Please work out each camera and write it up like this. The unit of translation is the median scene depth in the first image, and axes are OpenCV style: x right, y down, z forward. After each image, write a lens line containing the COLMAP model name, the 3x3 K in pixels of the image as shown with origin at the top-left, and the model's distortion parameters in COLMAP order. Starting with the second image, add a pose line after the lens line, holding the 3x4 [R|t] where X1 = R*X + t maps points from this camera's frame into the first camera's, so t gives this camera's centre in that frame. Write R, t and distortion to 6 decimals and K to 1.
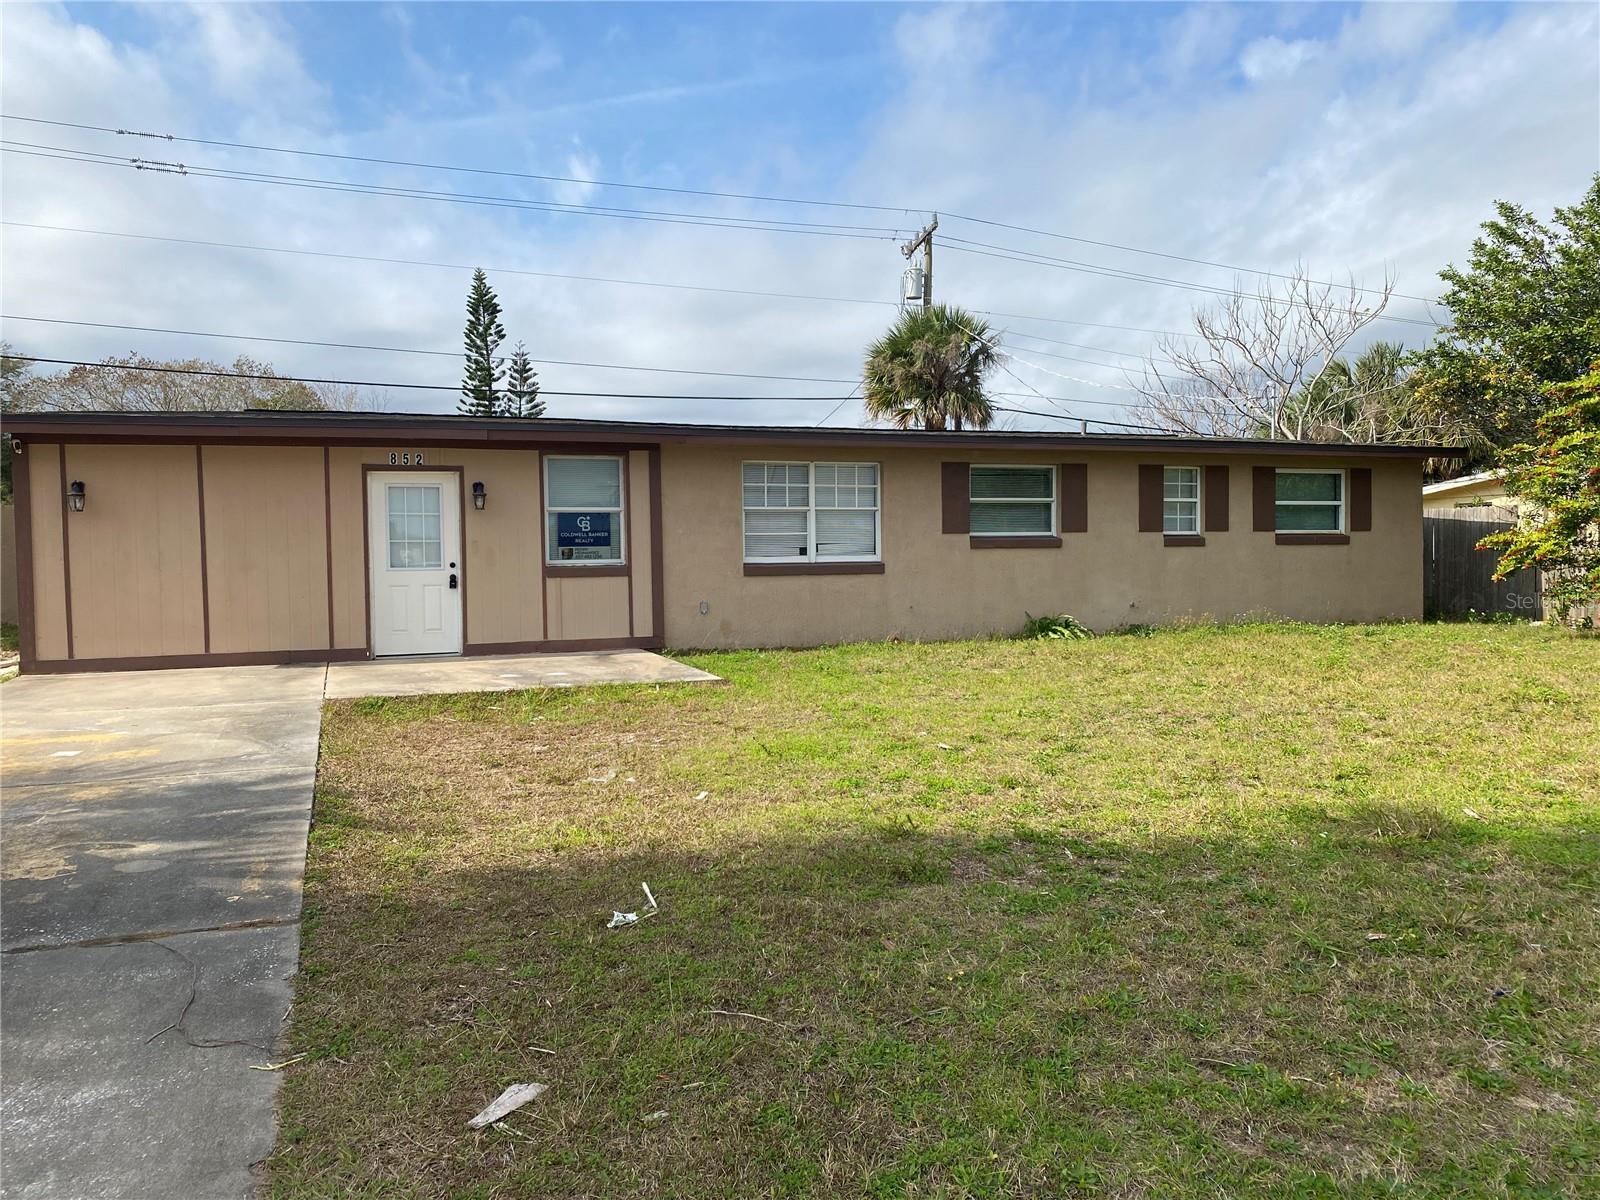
lens RADIAL K [[1220.9, 0, 794.7], [0, 1220.9, 582.1], [0, 0, 1]] dist [0.049157, -0.060523]
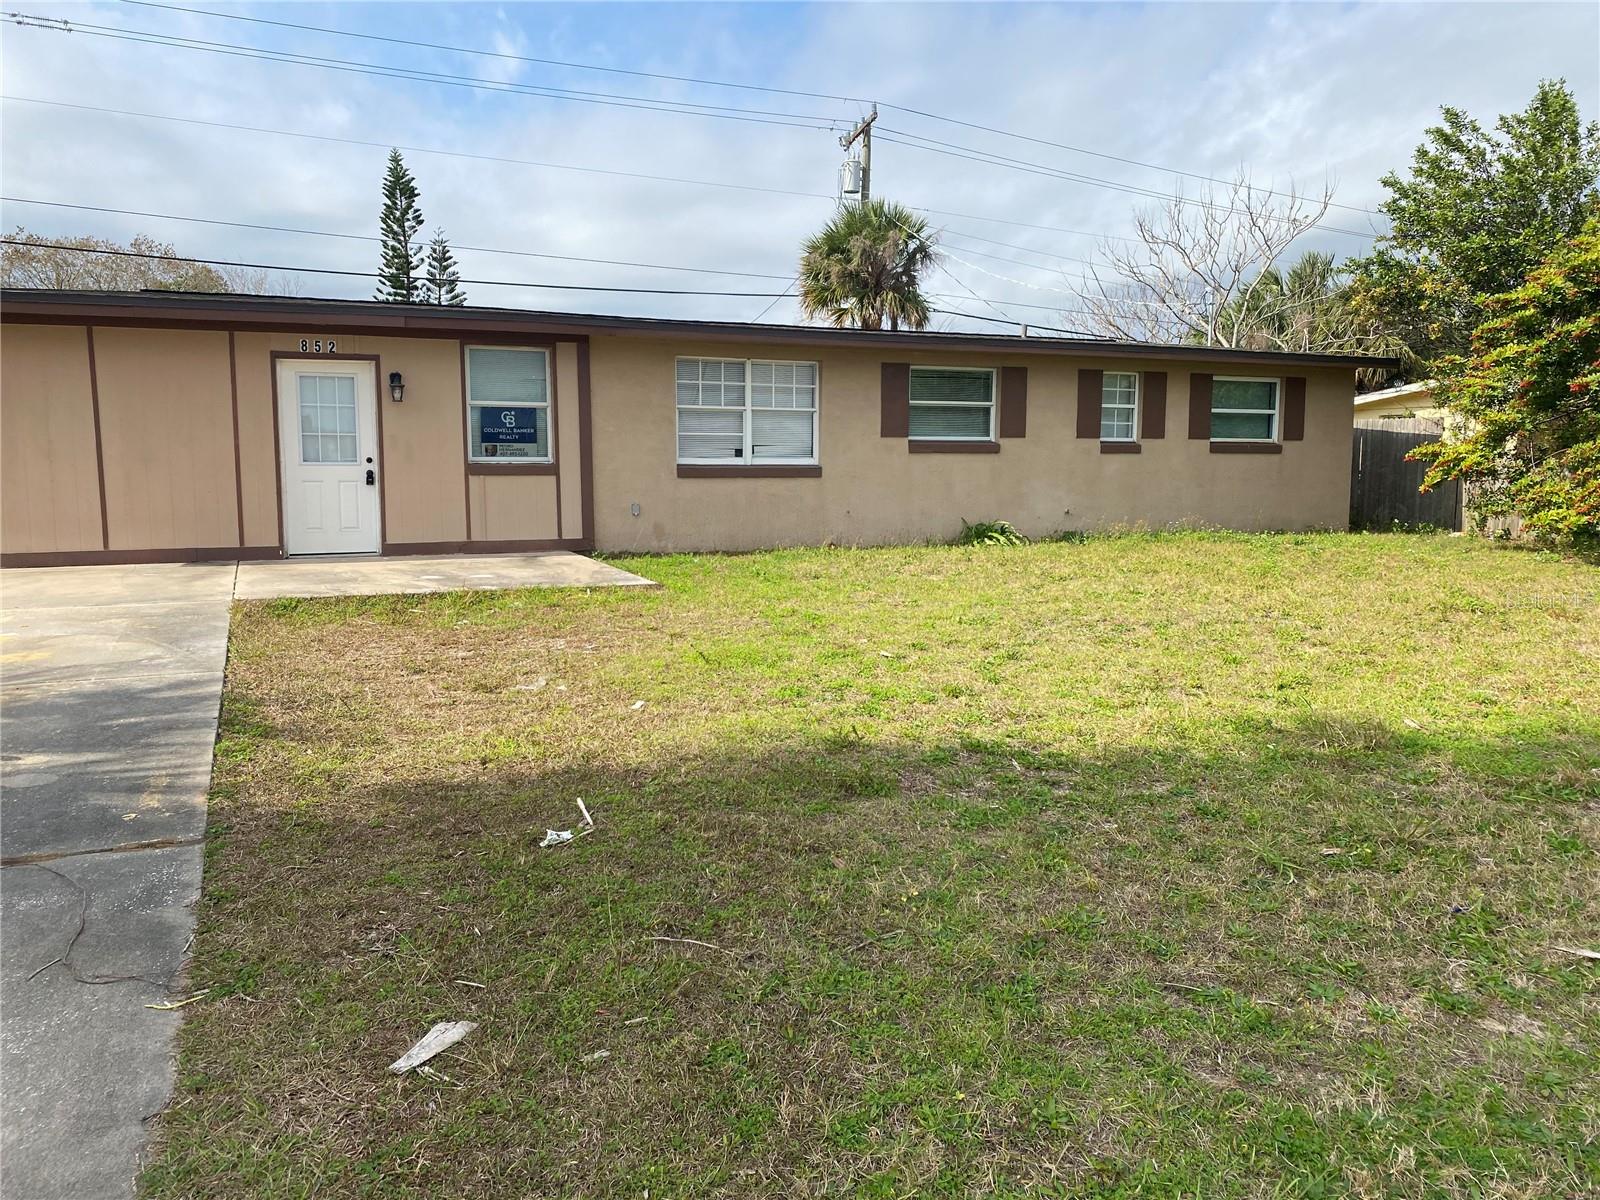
lens RADIAL K [[1220.9, 0, 801.0], [0, 1220.9, 589.8], [0, 0, 1]] dist [0.042471, -0.052138]
pose [[0.997924, 0.008530, 0.063835, -0.007066], [-0.013936, 0.996306, 0.084734, 0.001215], [-0.062877, -0.085448, 0.994357, 0.033875]]
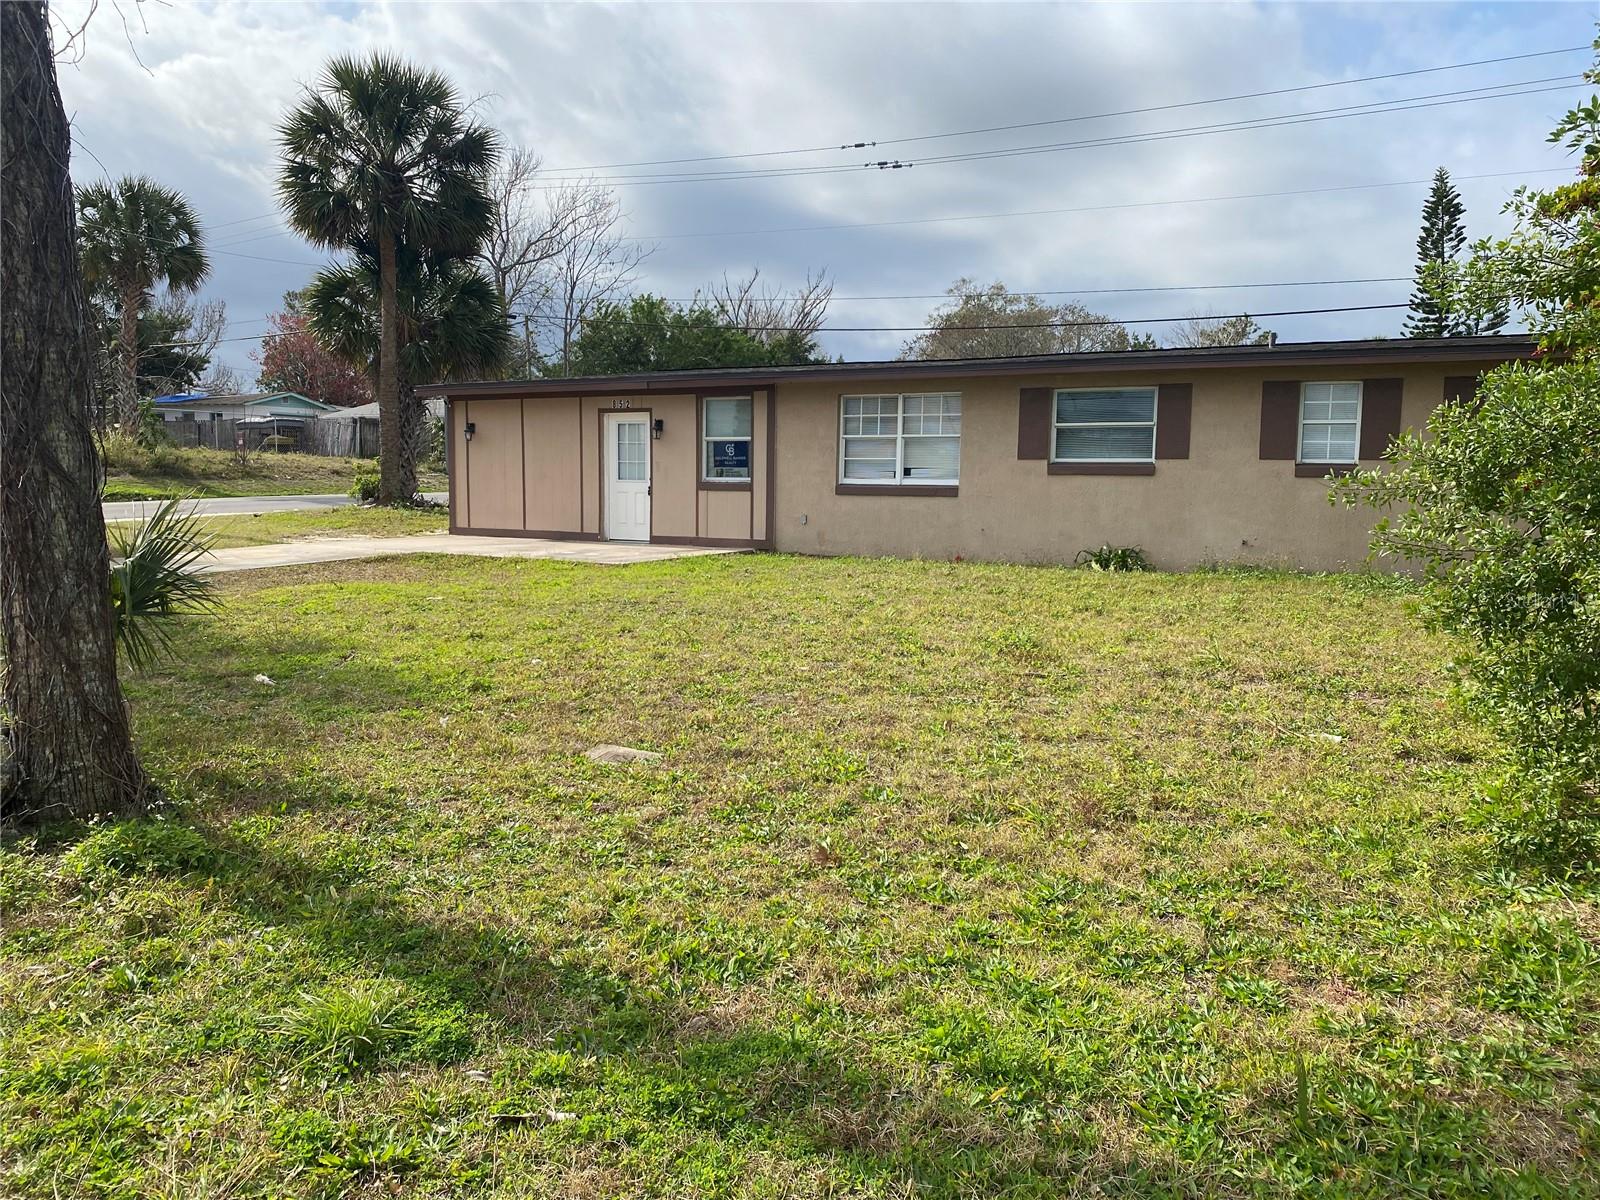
lens RADIAL K [[1220.9, 0, 794.7], [0, 1220.9, 582.1], [0, 0, 1]] dist [0.049157, -0.060523]
pose [[0.632136, 0.084273, -0.770261, 1.387847], [-0.038199, 0.996249, 0.077649, -0.017410], [0.773915, -0.019662, 0.632984, 0.364489]]
